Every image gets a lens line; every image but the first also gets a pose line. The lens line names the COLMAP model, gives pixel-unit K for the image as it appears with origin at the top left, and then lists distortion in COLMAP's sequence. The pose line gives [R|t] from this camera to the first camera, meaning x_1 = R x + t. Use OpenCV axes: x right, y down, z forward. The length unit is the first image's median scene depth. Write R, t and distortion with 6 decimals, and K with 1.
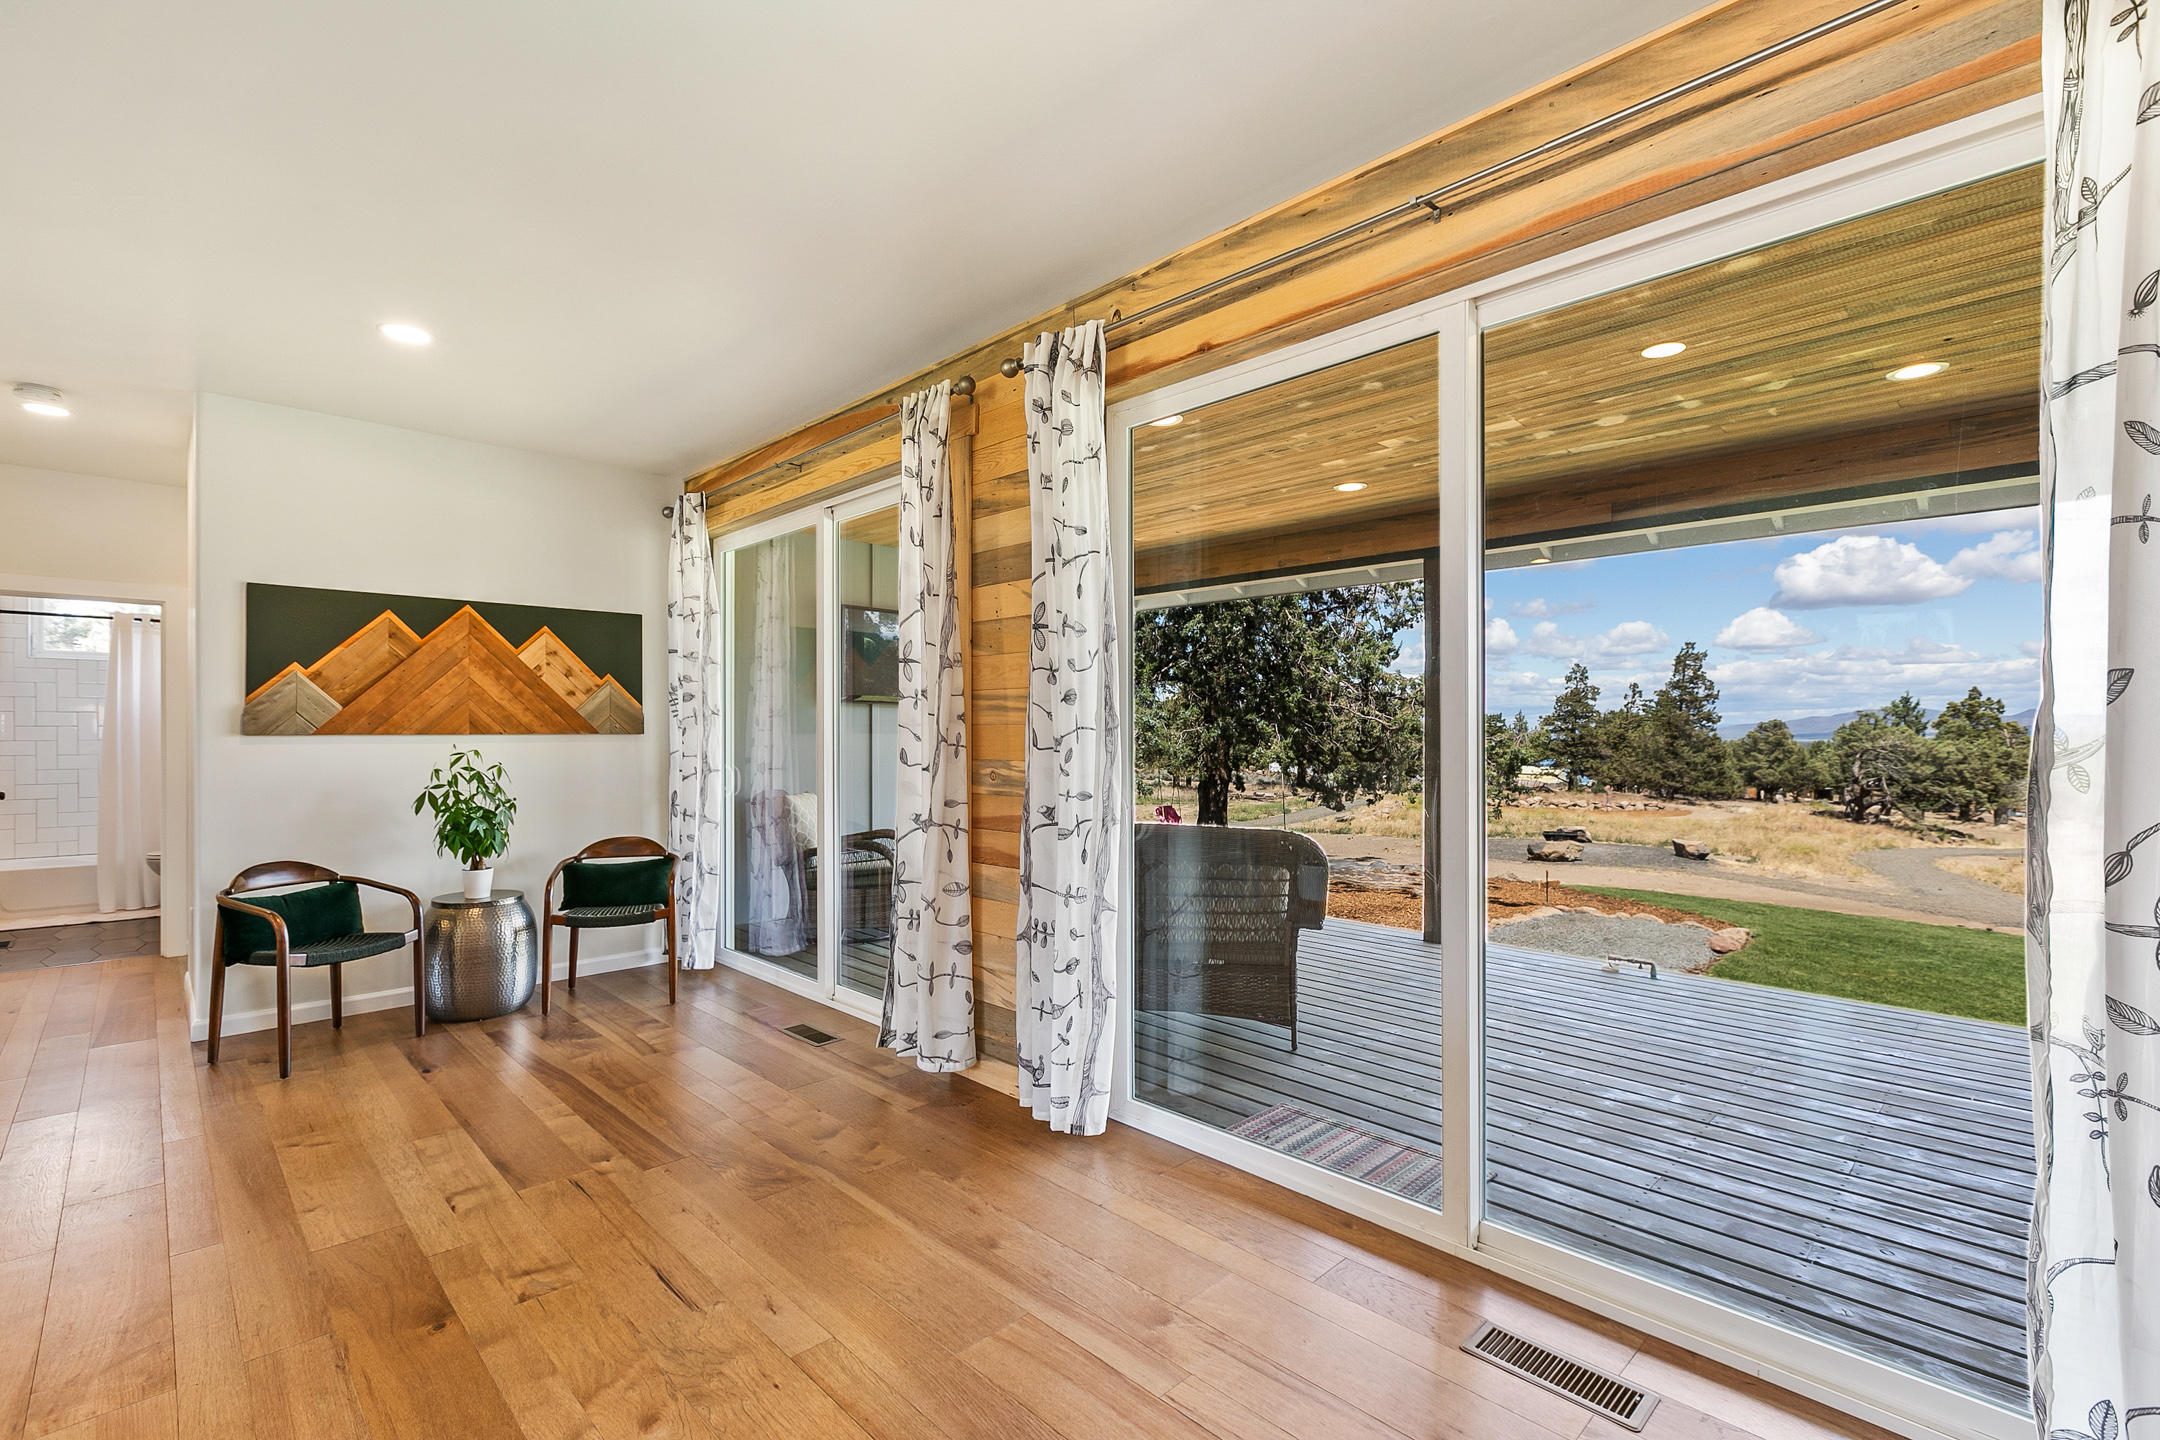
lens RADIAL K [[974.0, 0, 1073.0], [0, 974.0, 733.9], [0, 0, 1]] dist [0.000042, 0.002149]
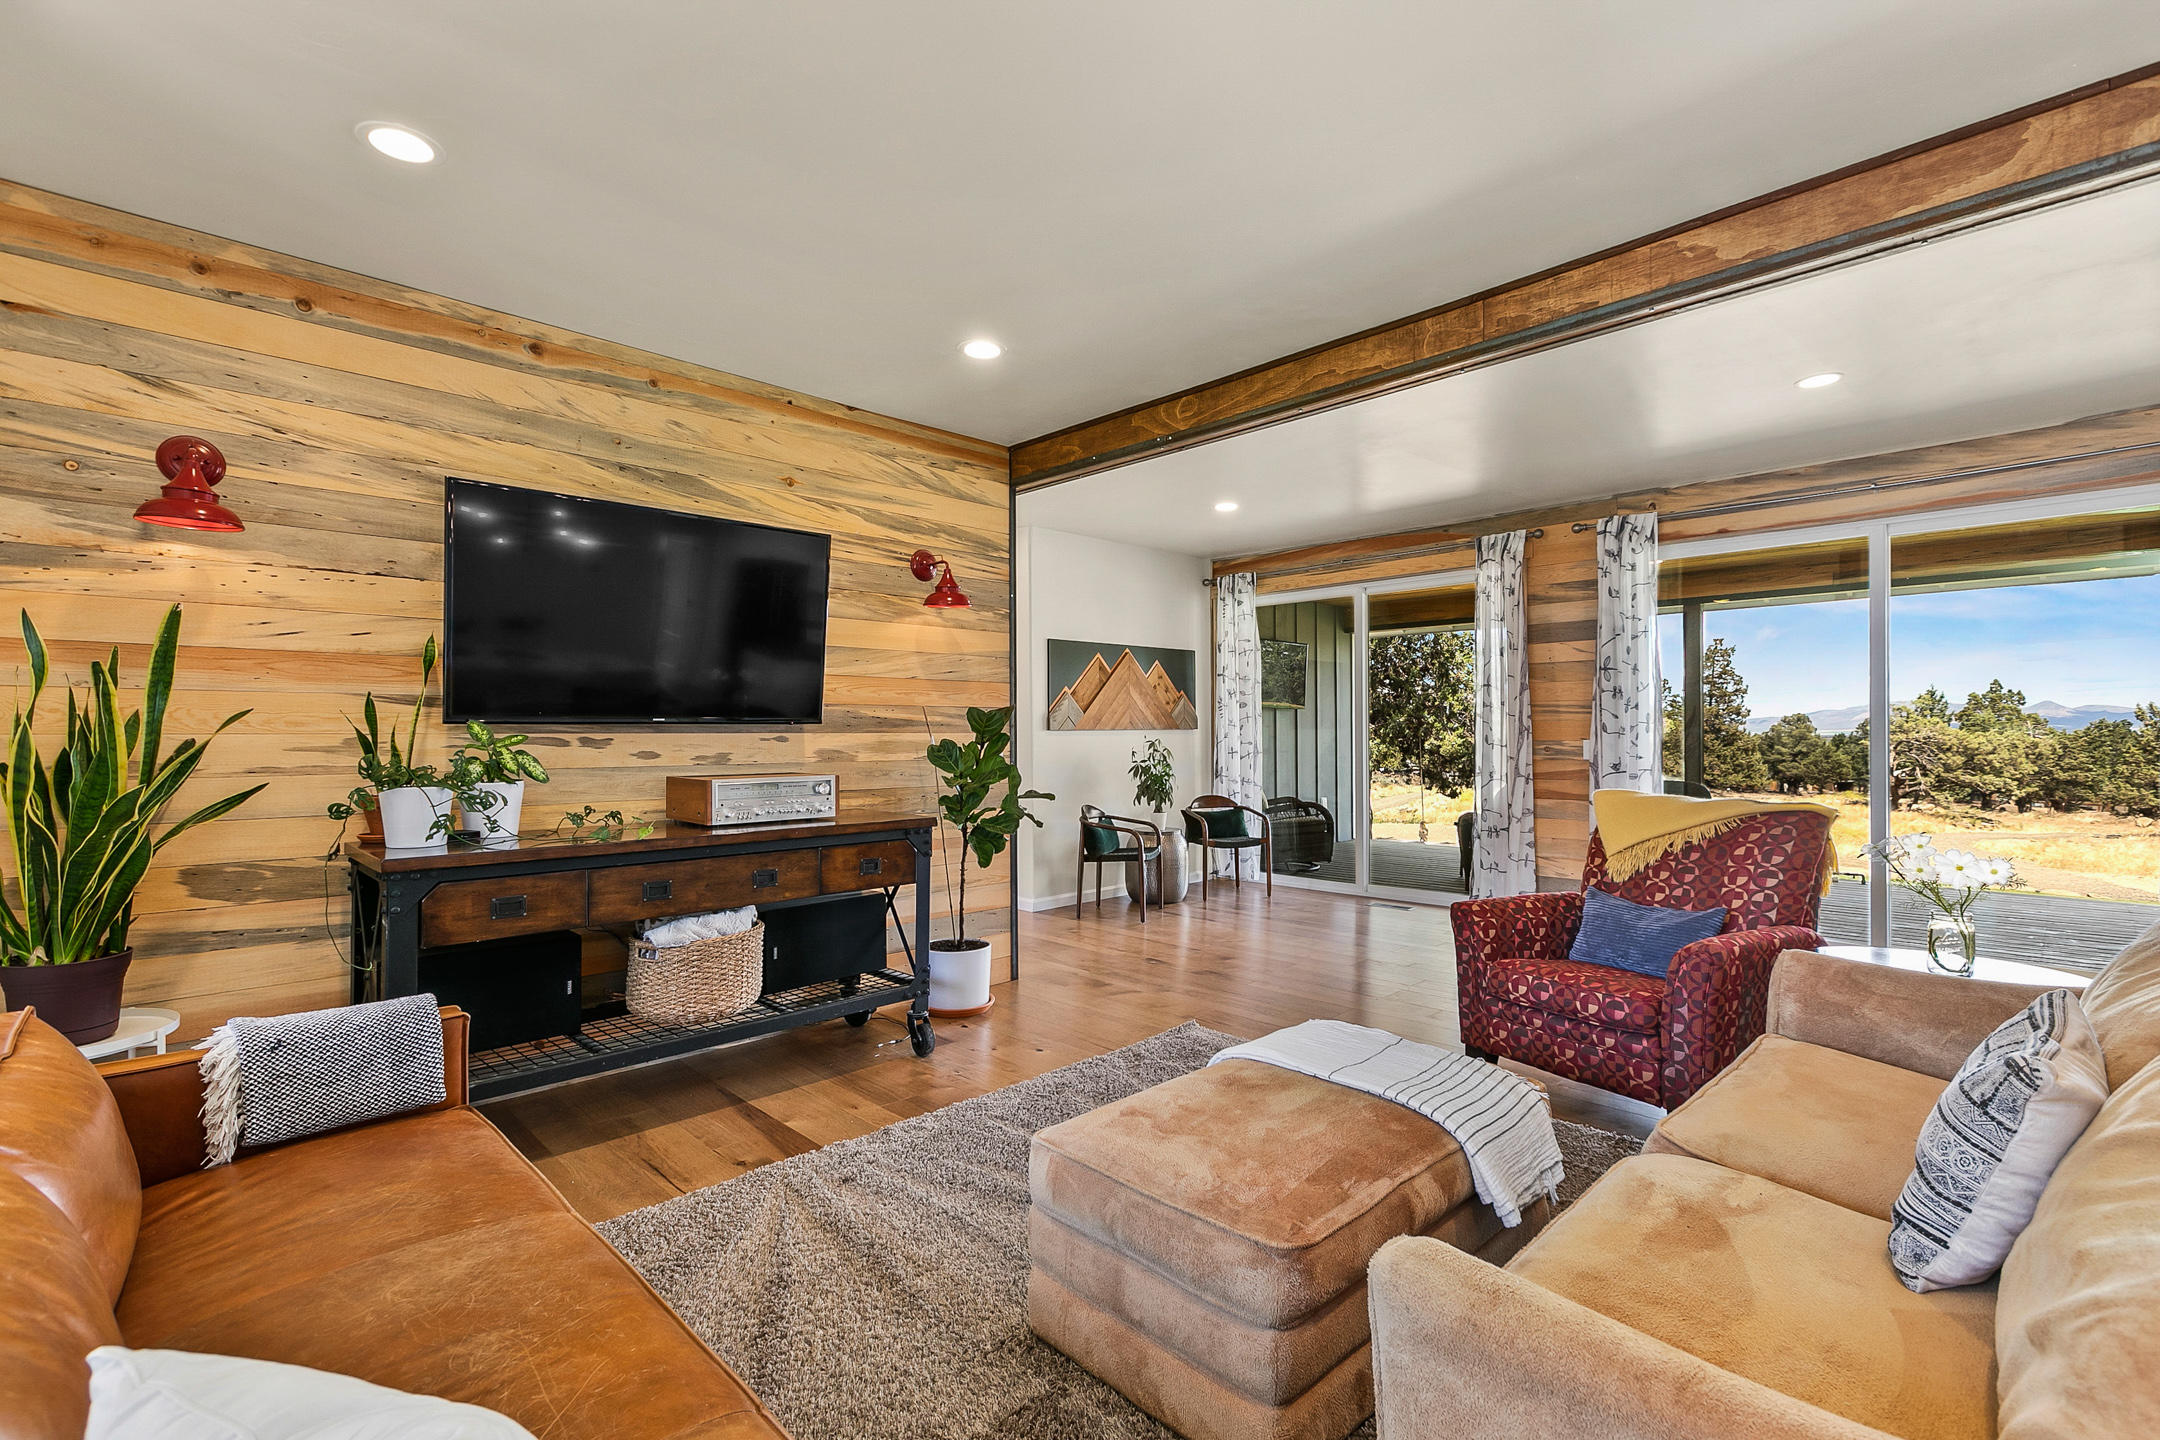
lens RADIAL K [[974.0, 0, 1089.2], [0, 974.0, 735.1], [0, 0, 1]] dist [0.000042, 0.002149]
pose [[0.999974, -0.007204, 0.000227, -0.117030], [0.007204, 0.999971, 0.002633, 0.000773], [-0.000246, -0.002632, 0.999997, -0.100434]]
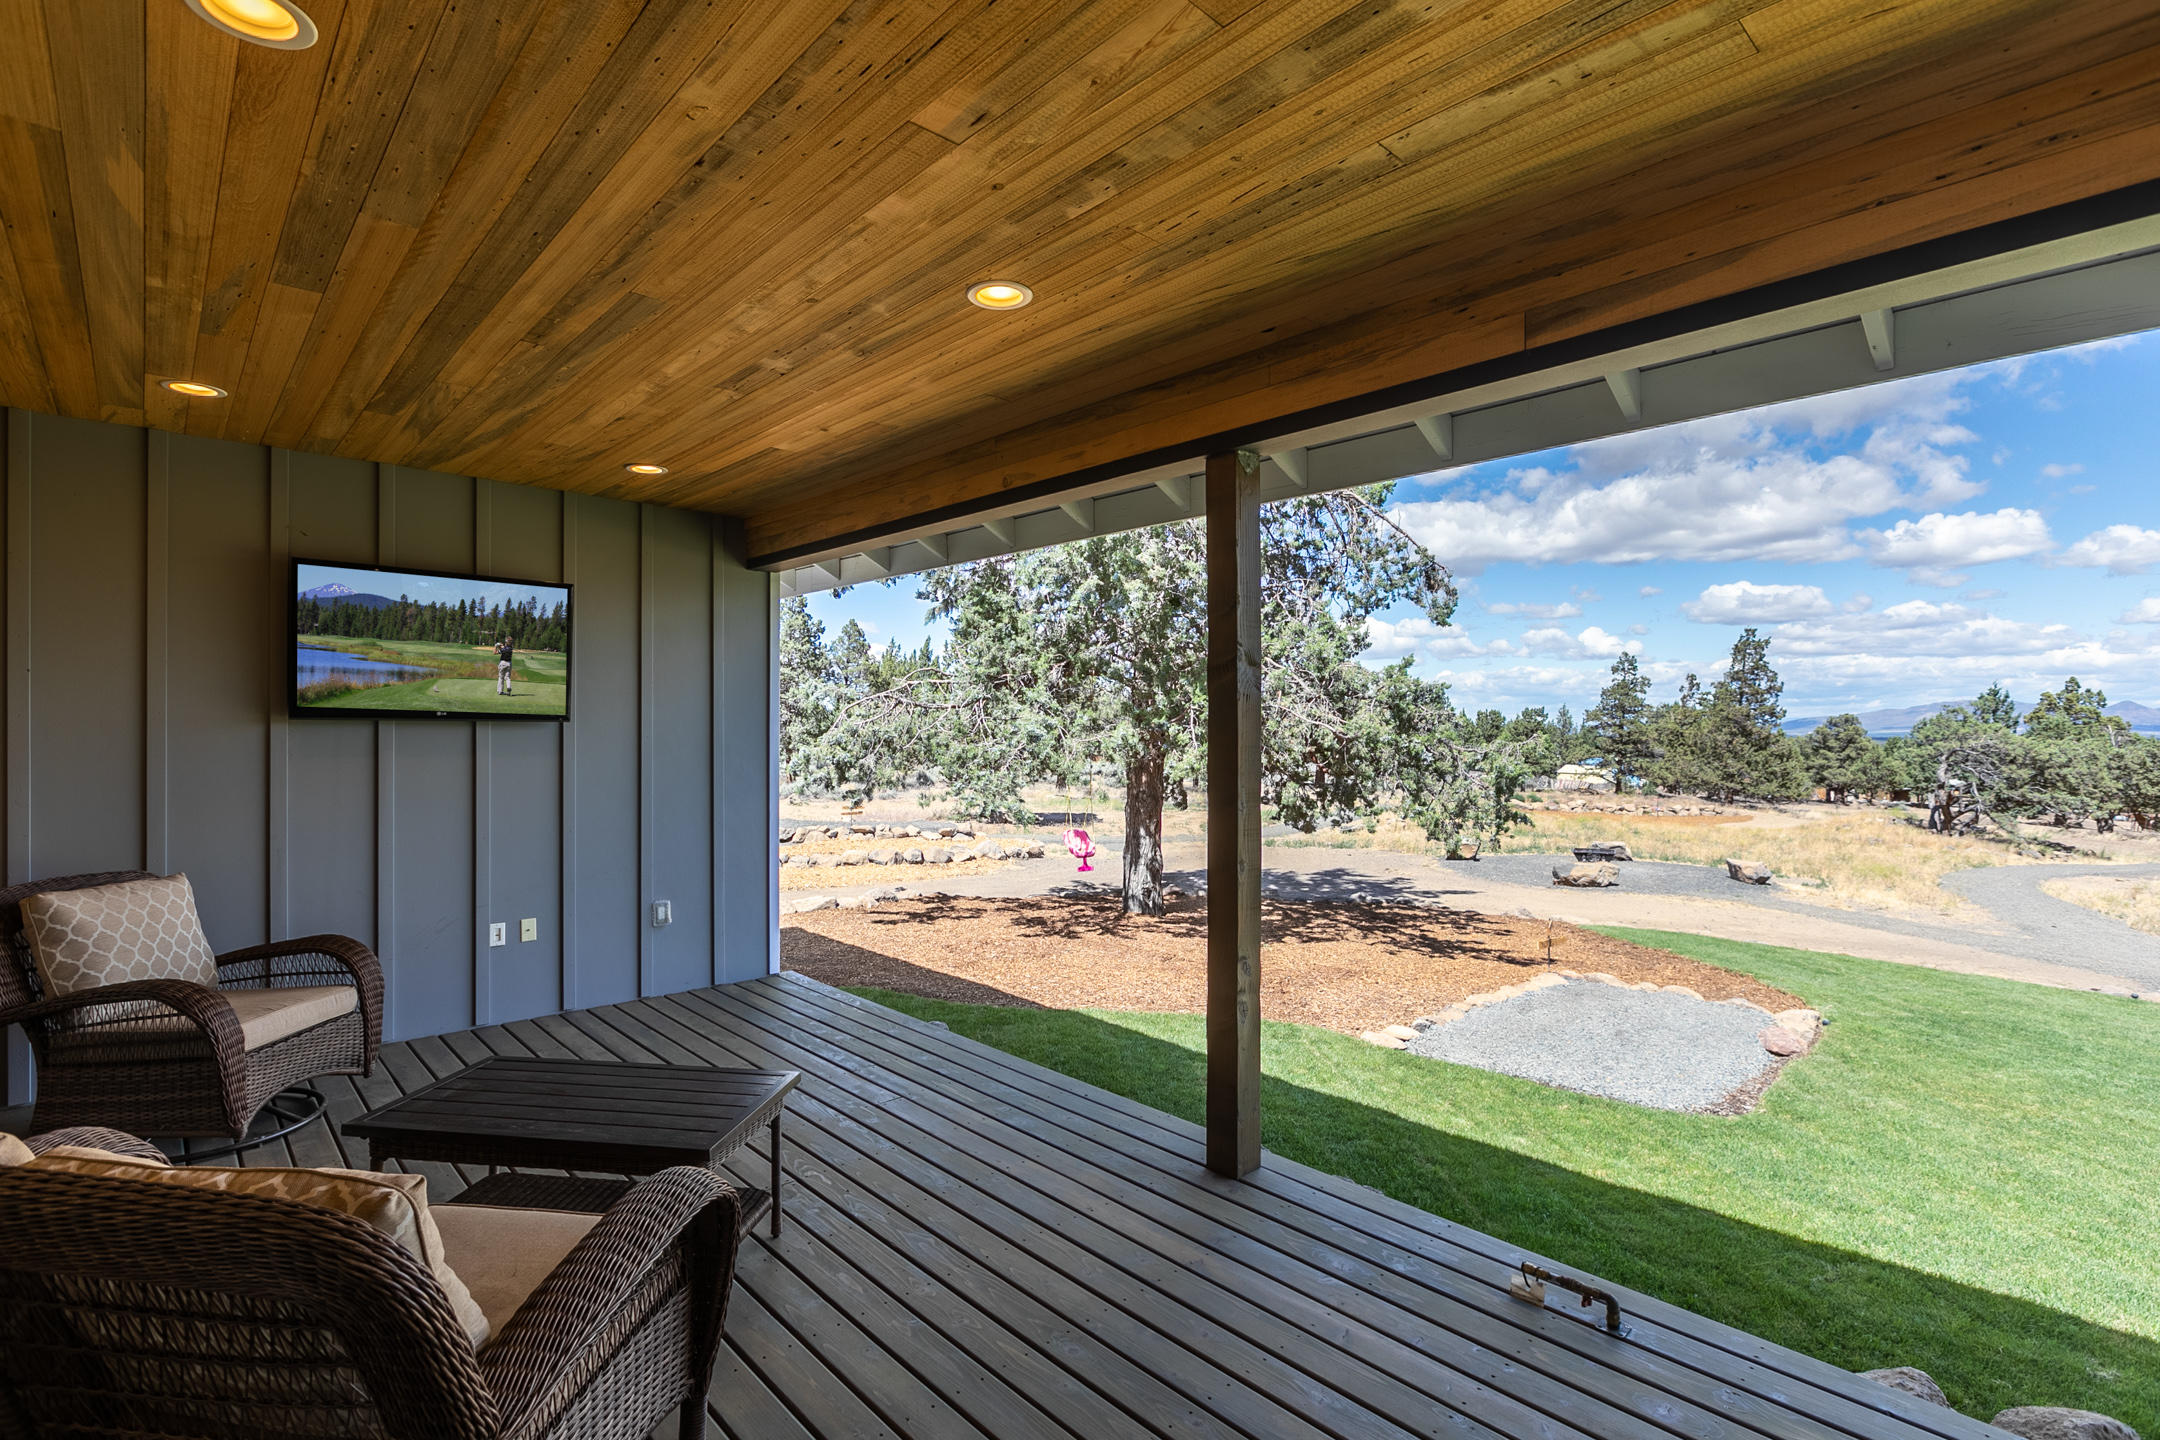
lens RADIAL K [[1034.6, 0, 1059.7], [0, 1034.6, 724.0], [0, 0, 1]] dist [-0.002098, 0.000132]
pose [[0.999660, -0.001233, -0.026056, 0.067768], [0.001104, 0.999987, -0.004991, -0.006855], [0.026062, 0.004961, 0.999648, 0.098013]]
